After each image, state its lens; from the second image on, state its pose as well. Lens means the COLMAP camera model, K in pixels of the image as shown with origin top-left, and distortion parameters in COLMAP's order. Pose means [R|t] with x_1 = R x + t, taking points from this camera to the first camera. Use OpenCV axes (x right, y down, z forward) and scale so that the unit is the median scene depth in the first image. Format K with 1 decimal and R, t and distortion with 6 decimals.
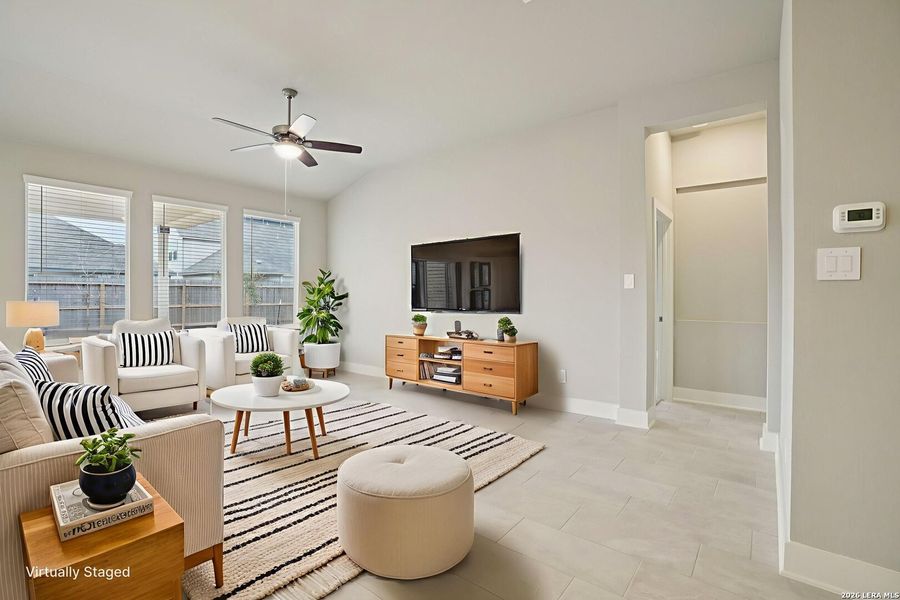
lens RADIAL K [[406.9, 0, 450.0], [0, 406.9, 300.0], [0, 0, 1]] dist [-0.002059, -0.000522]
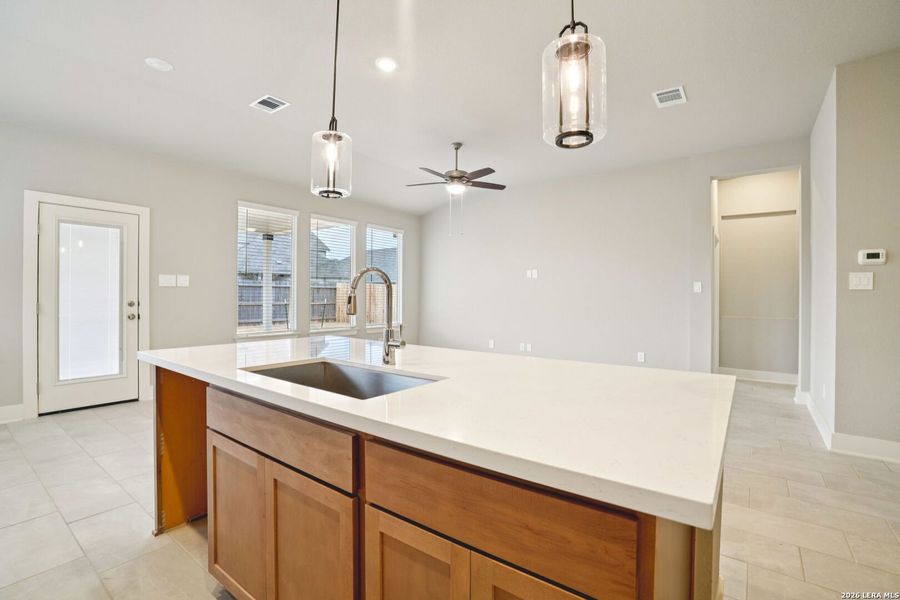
lens RADIAL K [[422.2, 0, 450.0], [0, 422.2, 300.0], [0, 0, 1]] dist [0.001629, 0.000411]
pose [[0.998987, 0.007404, 0.044389, -0.475005], [-0.007311, 0.999971, -0.002250, 0.007210], [-0.044405, 0.001923, 0.999012, -0.400768]]
